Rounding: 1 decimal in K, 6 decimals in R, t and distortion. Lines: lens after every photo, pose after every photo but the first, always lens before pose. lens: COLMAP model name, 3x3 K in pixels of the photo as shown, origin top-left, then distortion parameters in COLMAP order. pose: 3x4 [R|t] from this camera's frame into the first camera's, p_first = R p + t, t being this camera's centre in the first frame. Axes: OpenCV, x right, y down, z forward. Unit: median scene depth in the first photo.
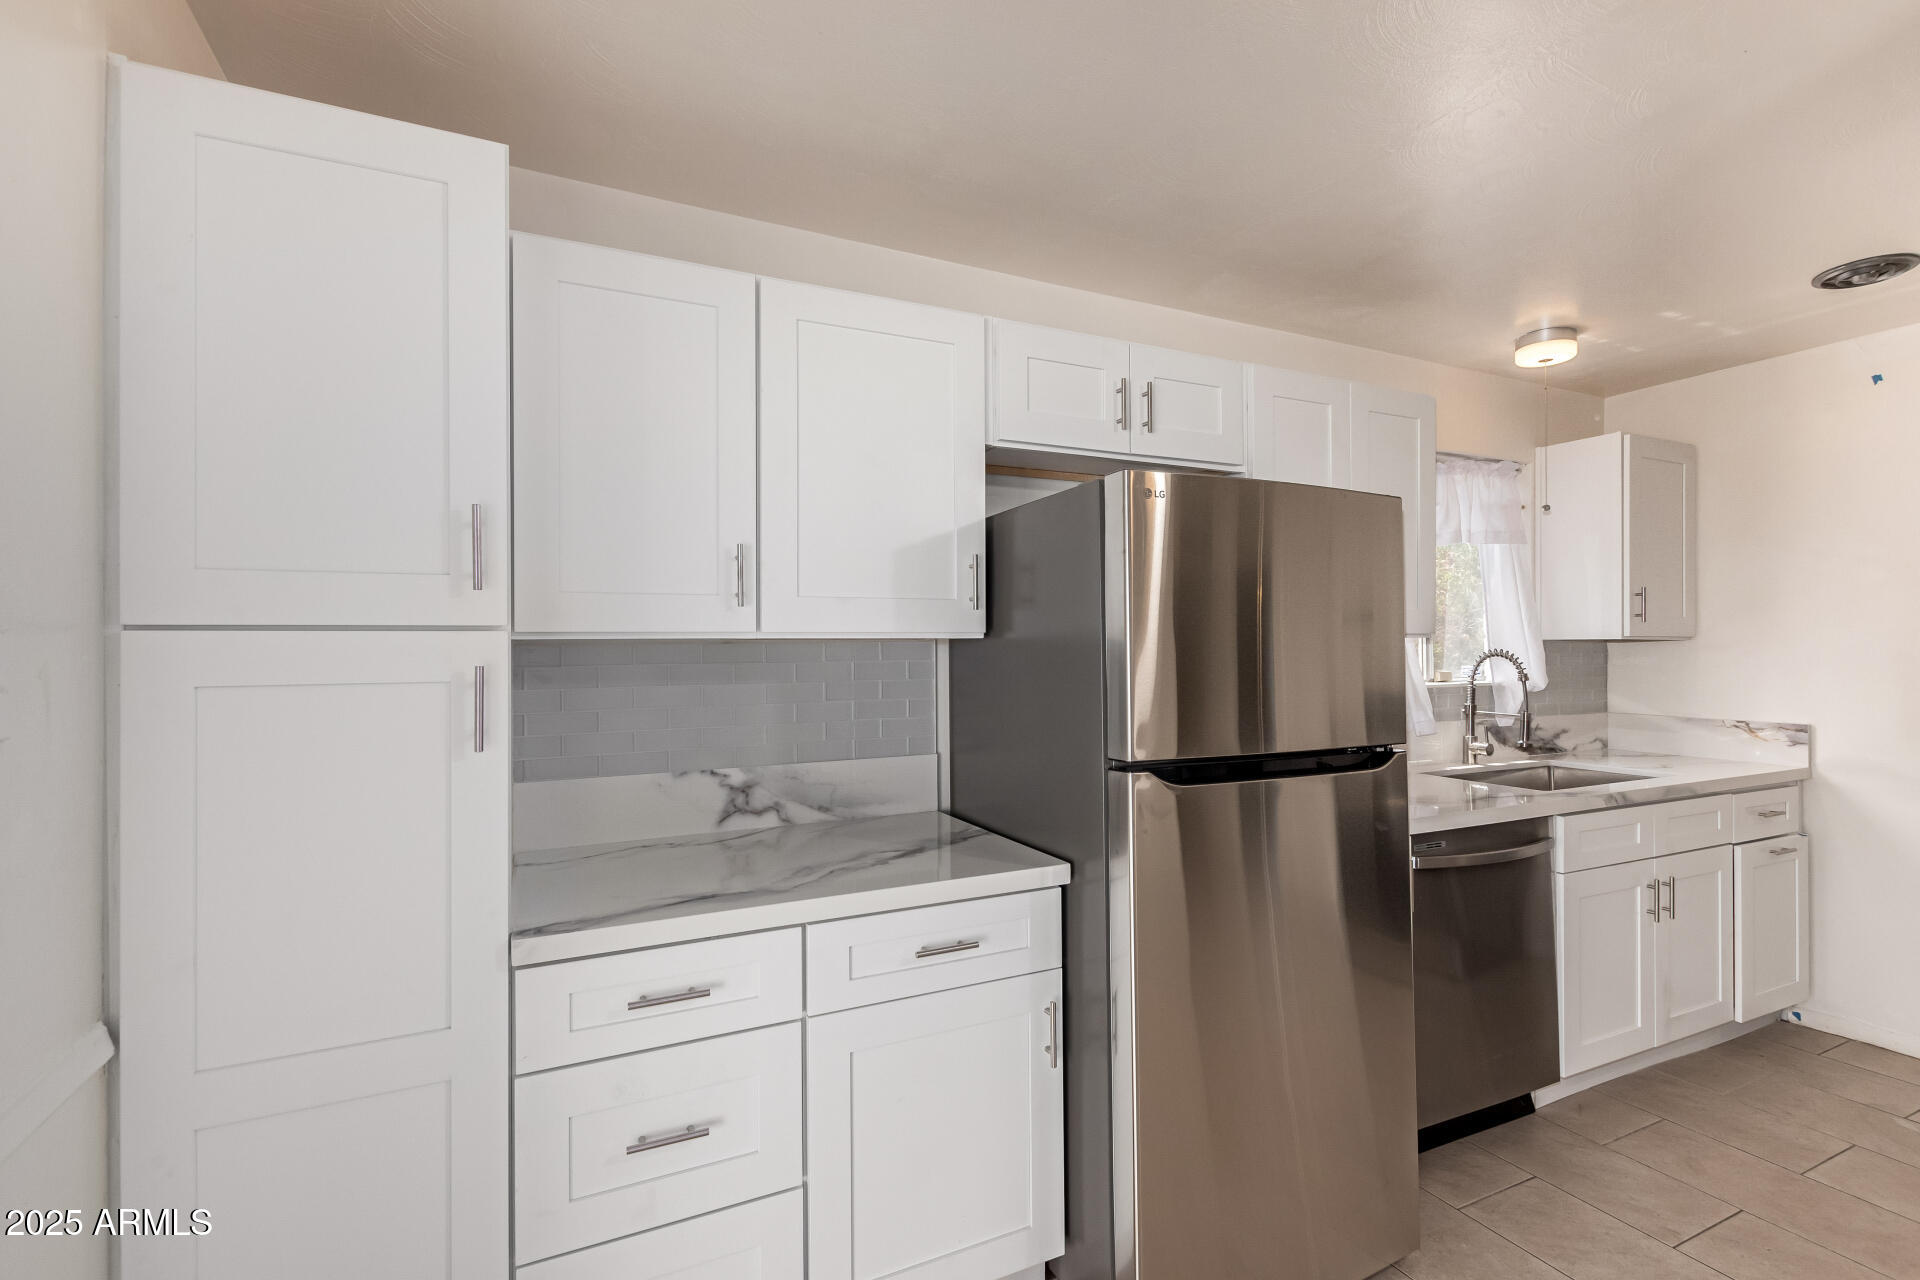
lens RADIAL K [[890.1, 0, 960.0], [0, 890.1, 640.0], [0, 0, 1]] dist [0.008017, -0.005184]
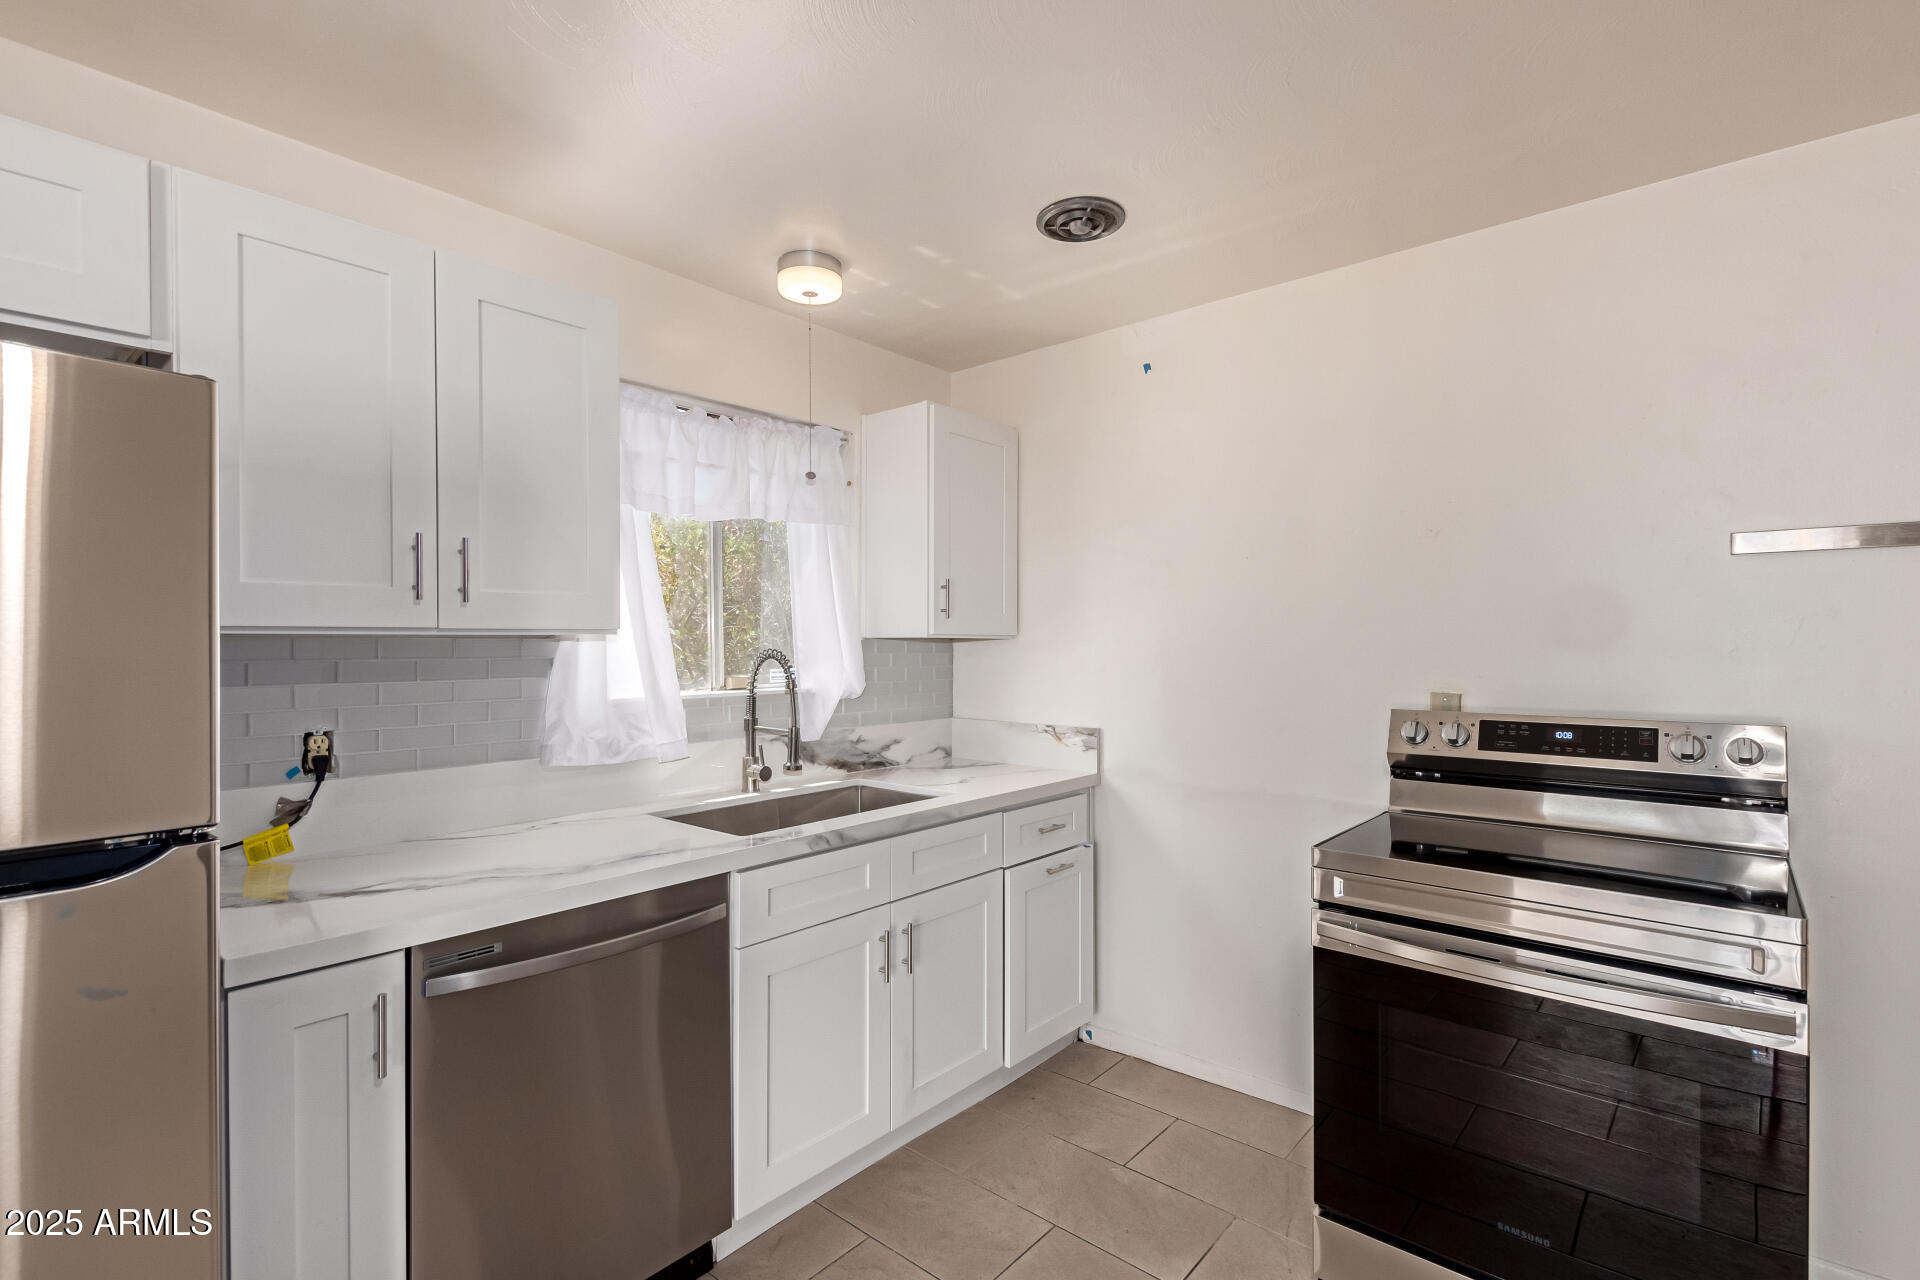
lens RADIAL K [[893.9, 0, 966.6], [0, 893.9, 646.2], [0, 0, 1]] dist [0.002092, -0.000119]
pose [[0.913255, -0.001407, 0.407386, 0.470022], [-0.002527, 0.999955, 0.009118, -0.000805], [-0.407381, -0.009356, 0.913210, 0.203853]]
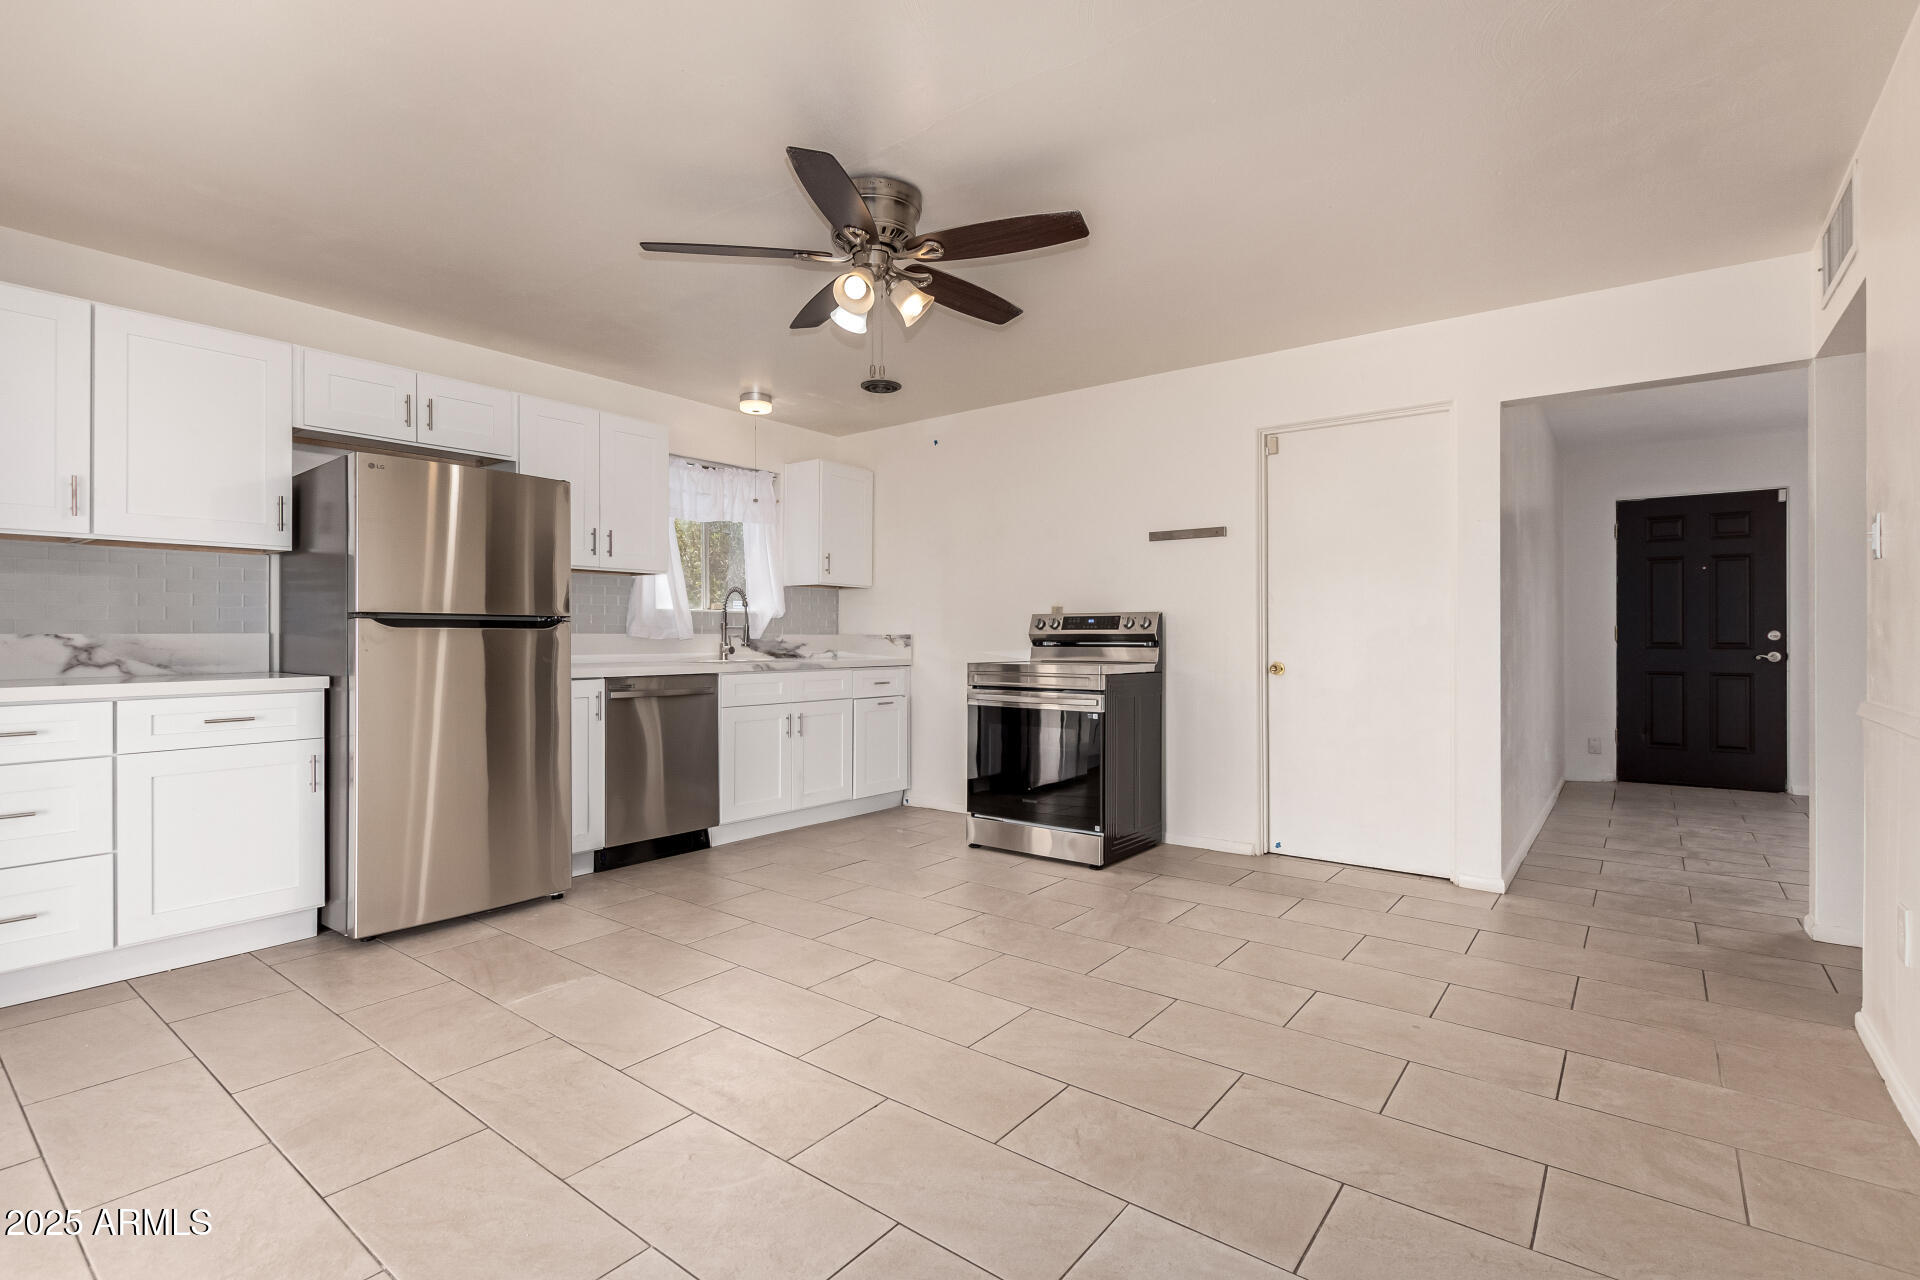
lens RADIAL K [[890.8, 0, 954.2], [0, 890.8, 628.5], [0, 0, 1]] dist [0.019651, -0.007579]
pose [[0.896861, 0.006544, 0.442263, 0.266988], [-0.005299, 0.999978, -0.004050, 0.096601], [-0.442280, 0.001288, 0.896876, -0.666207]]
